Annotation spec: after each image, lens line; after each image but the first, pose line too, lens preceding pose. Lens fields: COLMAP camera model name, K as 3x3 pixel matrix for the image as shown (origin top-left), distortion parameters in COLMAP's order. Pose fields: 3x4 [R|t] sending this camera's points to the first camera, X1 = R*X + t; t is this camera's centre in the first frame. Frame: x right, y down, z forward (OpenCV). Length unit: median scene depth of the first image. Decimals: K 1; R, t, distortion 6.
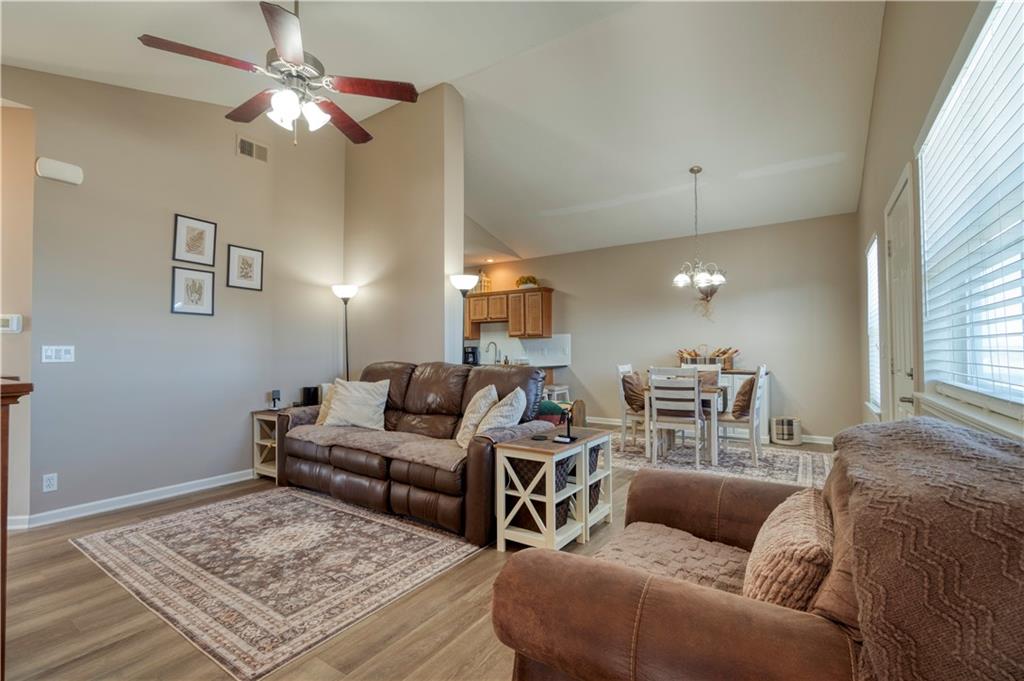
lens RADIAL K [[445.7, 0, 512.9], [0, 445.7, 344.9], [0, 0, 1]] dist [-0.000813, 0.001720]
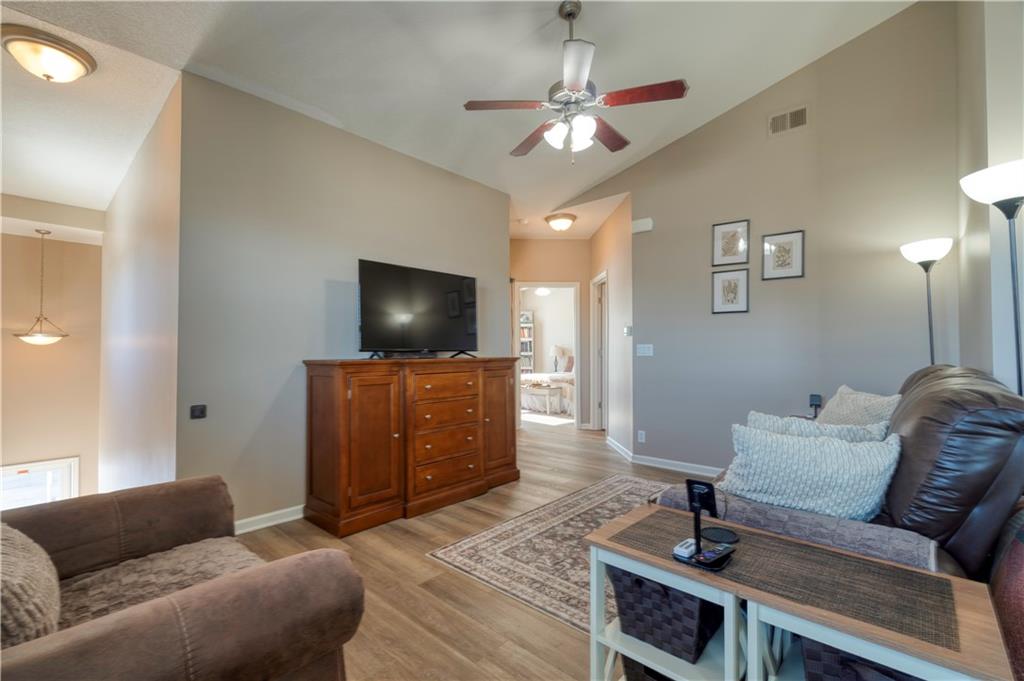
lens RADIAL K [[445.7, 0, 511.2], [0, 445.7, 341.1], [0, 0, 1]] dist [-0.000813, 0.001720]
pose [[-0.133488, -0.016527, -0.990913, 0.620938], [0.021818, 0.999570, -0.019611, 0.012504], [0.990810, -0.024237, -0.133070, 0.957046]]
